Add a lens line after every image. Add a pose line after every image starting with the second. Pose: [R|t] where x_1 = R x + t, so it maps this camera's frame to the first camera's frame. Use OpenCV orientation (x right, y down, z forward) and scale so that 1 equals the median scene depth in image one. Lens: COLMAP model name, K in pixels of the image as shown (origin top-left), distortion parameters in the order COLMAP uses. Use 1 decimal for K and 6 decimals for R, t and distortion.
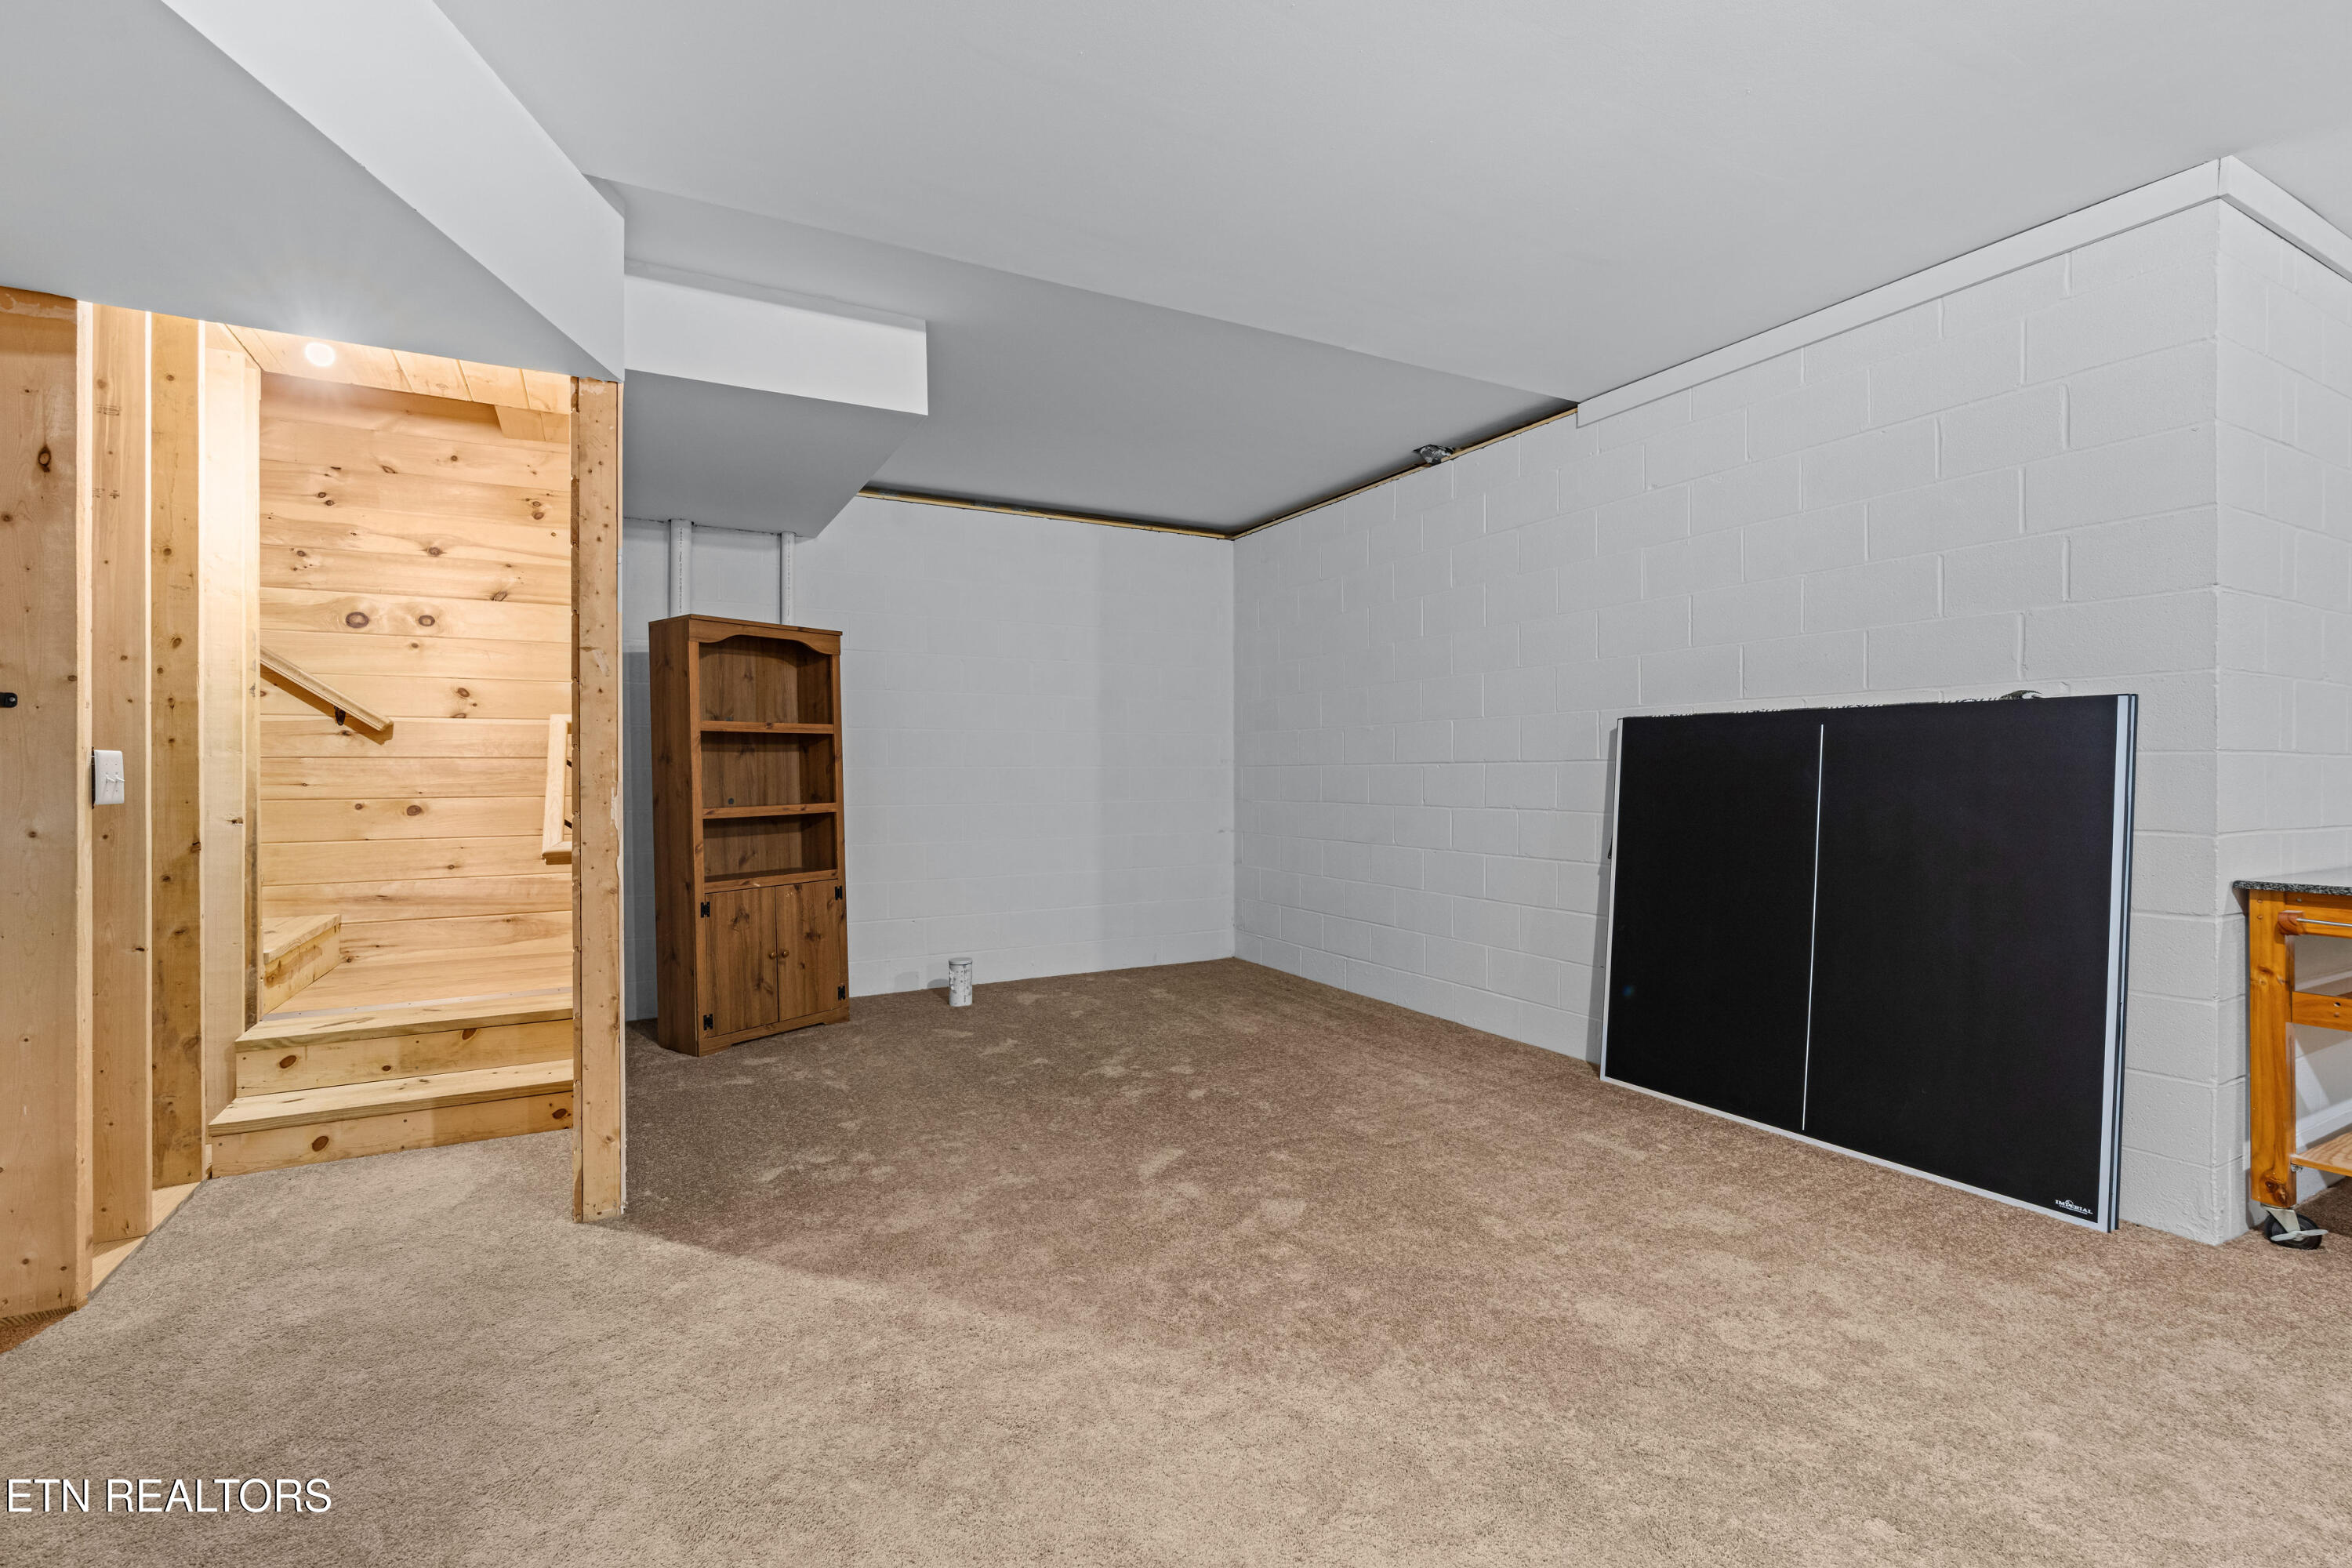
lens RADIAL K [[1062.3, 0, 1182.8], [0, 1062.3, 784.7], [0, 0, 1]] dist [-0.000010, 0.000553]
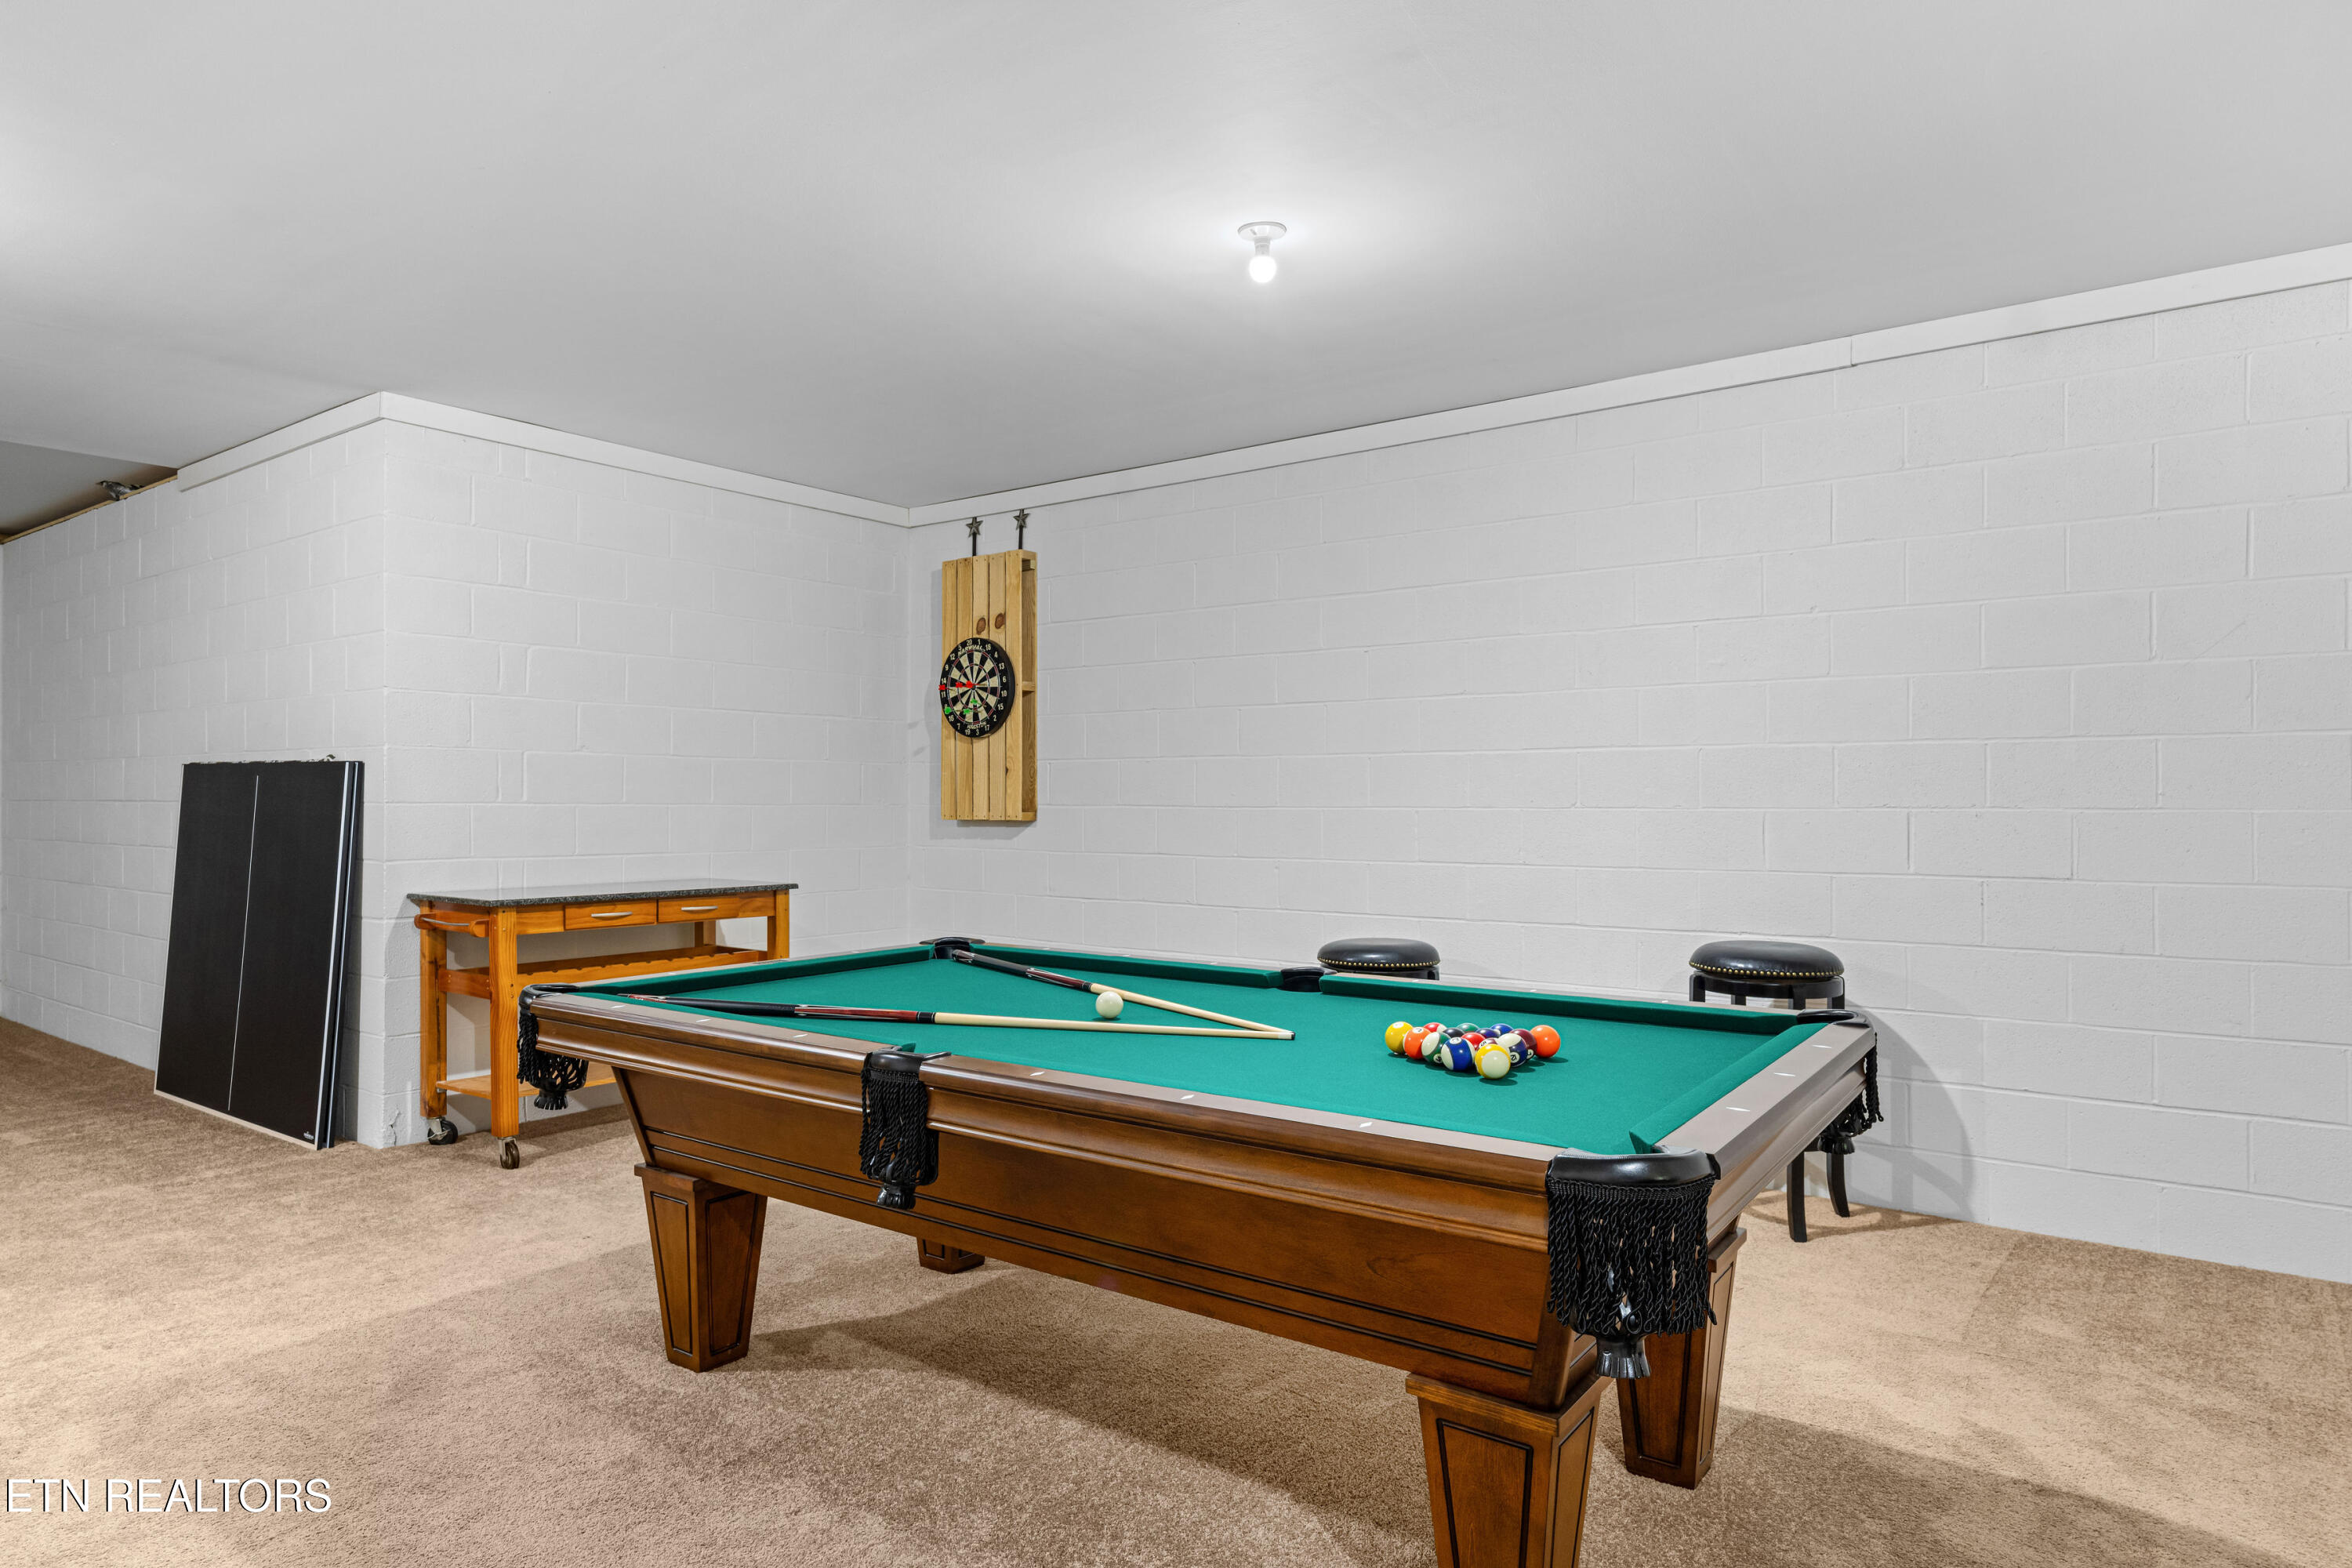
lens RADIAL K [[1357.3, 0, 1170.7], [0, 1357.3, 789.3], [0, 0, 1]] dist [-0.005199, 0.005523]
pose [[0.909861, -0.000242, 0.414913, 0.839144], [0.003088, 0.999976, -0.006188, -0.026337], [-0.414902, 0.006911, 0.909840, -0.782379]]
